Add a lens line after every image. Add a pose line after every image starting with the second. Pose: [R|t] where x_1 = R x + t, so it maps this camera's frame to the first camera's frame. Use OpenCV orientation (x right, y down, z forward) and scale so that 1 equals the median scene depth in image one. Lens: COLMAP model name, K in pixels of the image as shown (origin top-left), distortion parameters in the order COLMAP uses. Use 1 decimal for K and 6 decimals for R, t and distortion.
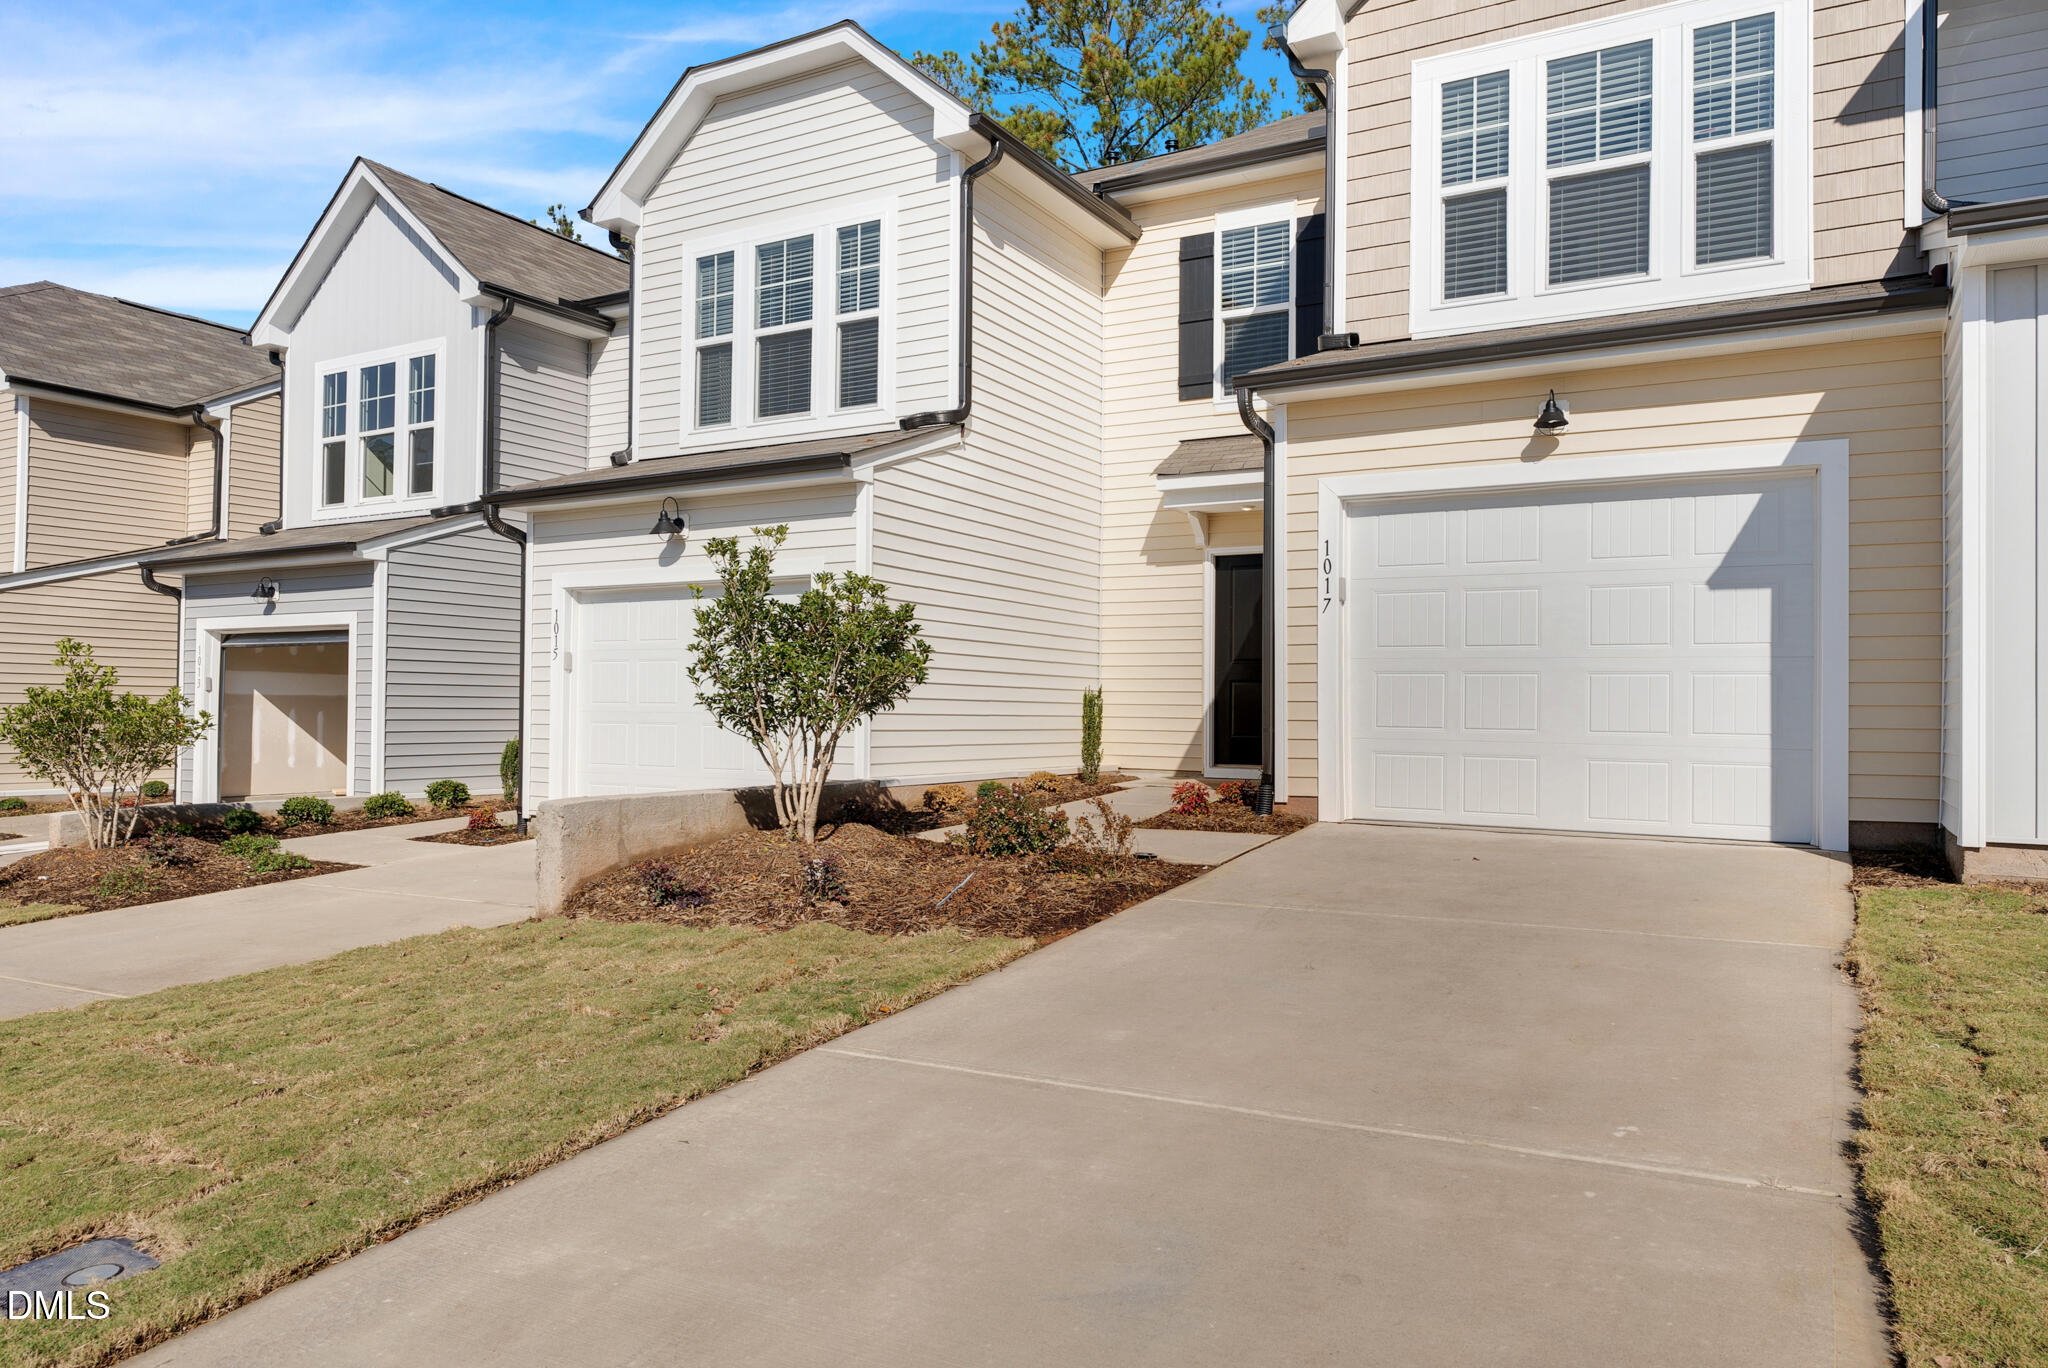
lens RADIAL K [[1359.4, 0, 1020.2], [0, 1359.4, 663.9], [0, 0, 1]] dist [-0.000418, 0.000745]
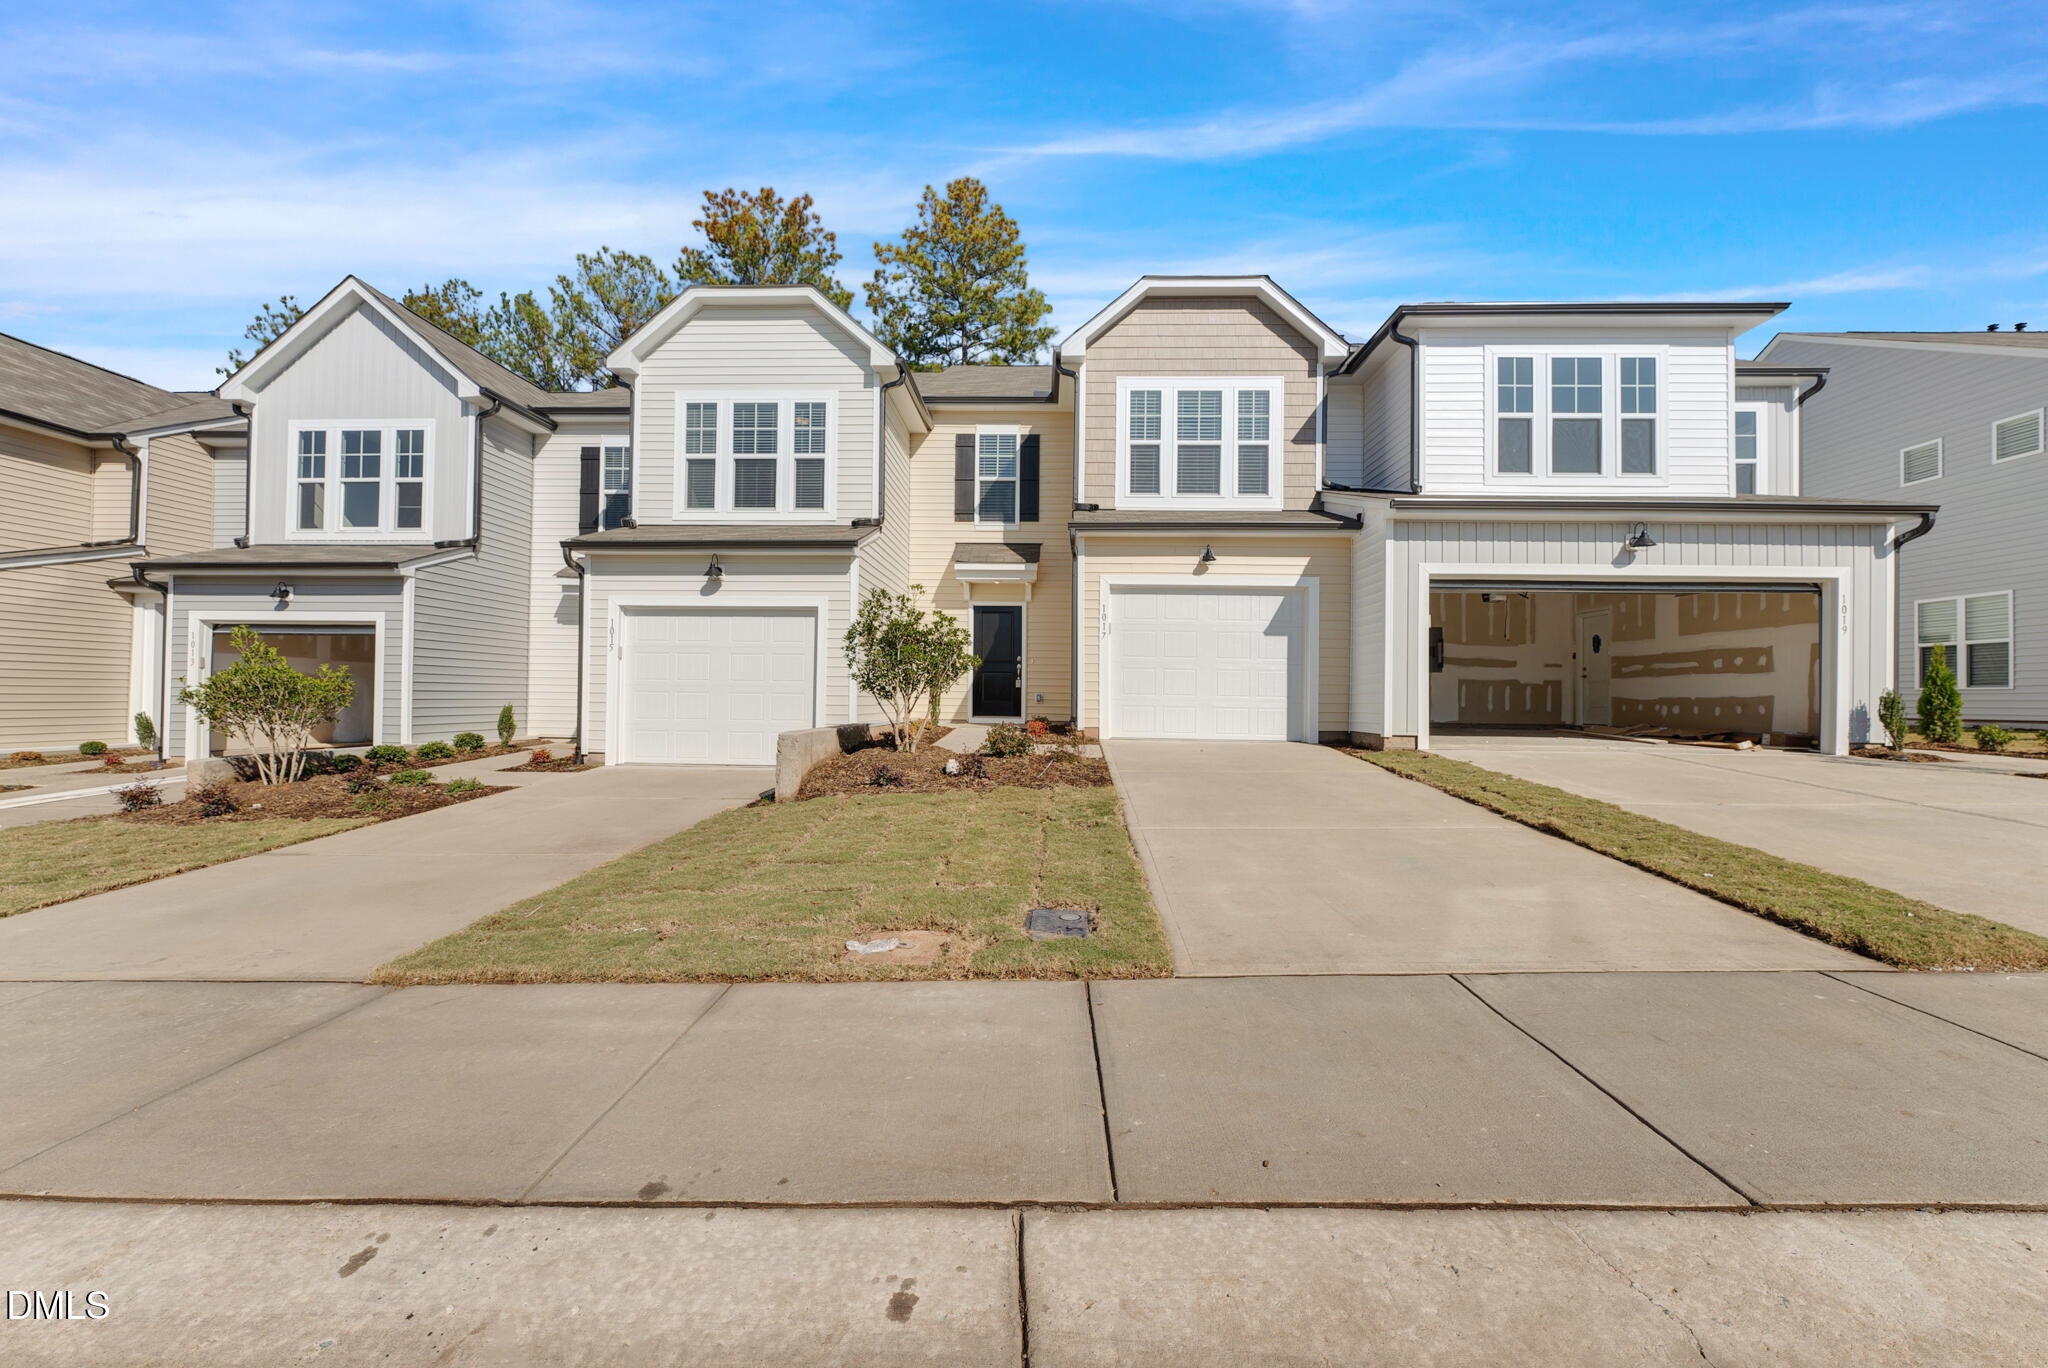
lens RADIAL K [[812.3, 0, 1026.0], [0, 812.3, 673.7], [0, 0, 1]] dist [-0.006916, 0.000174]
pose [[0.883282, 0.013761, 0.468639, -0.326583], [-0.019424, 0.999785, 0.007252, 0.005901], [-0.468439, -0.015508, 0.883360, -0.035660]]
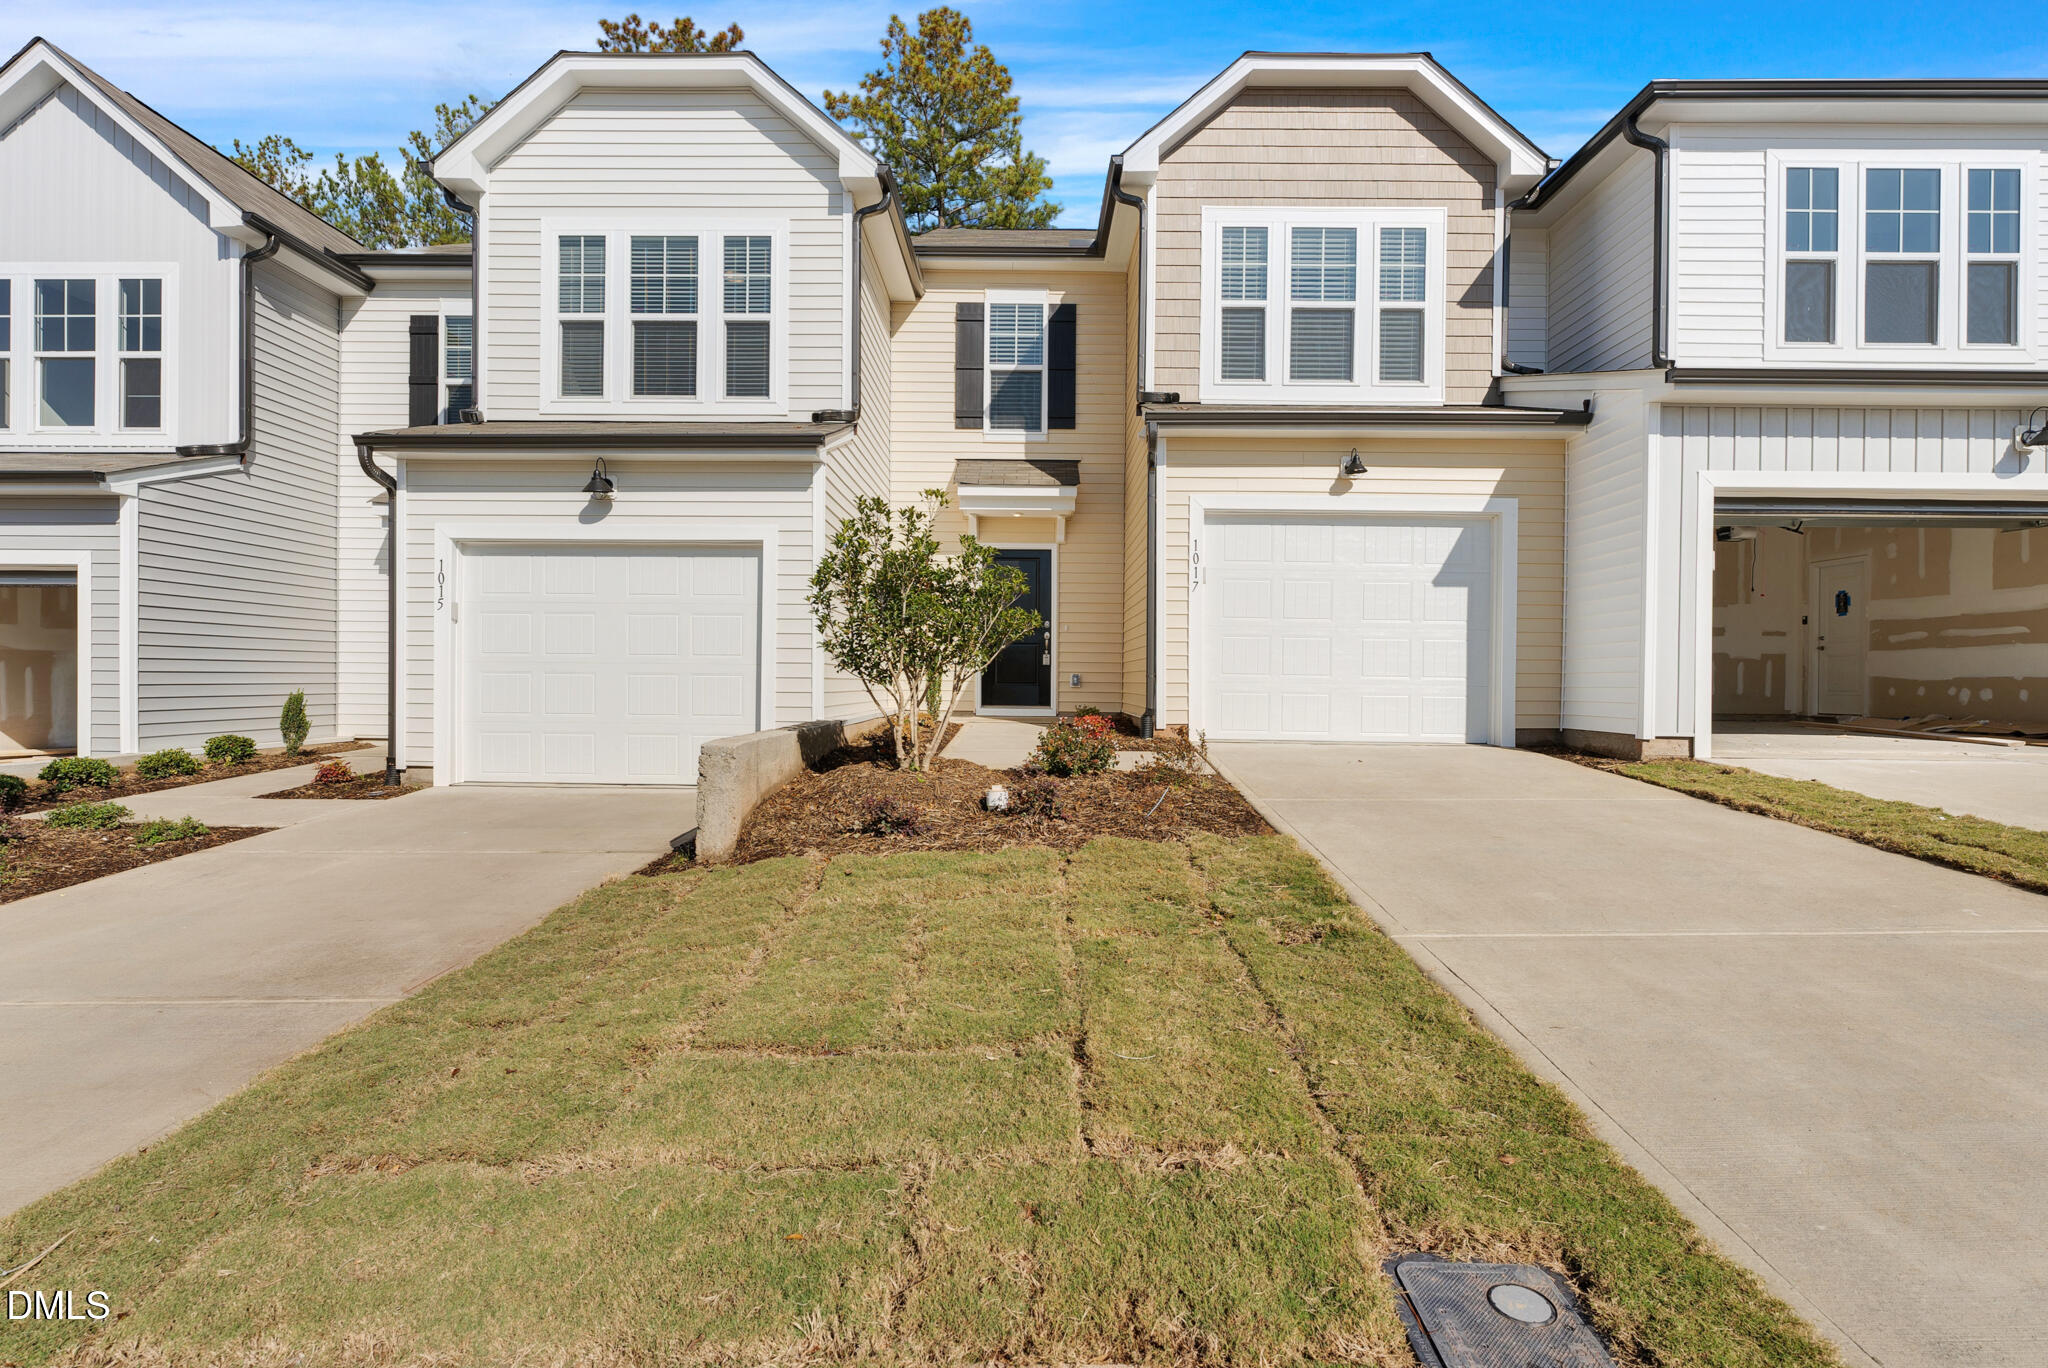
lens RADIAL K [[962.2, 0, 1025.9], [0, 962.2, 671.9], [0, 0, 1]] dist [-0.003731, 0.000552]
pose [[0.871539, 0.000979, 0.490325, -0.286501], [-0.017898, 0.999395, 0.029817, 0.012664], [-0.489999, -0.034763, 0.871029, 0.156860]]
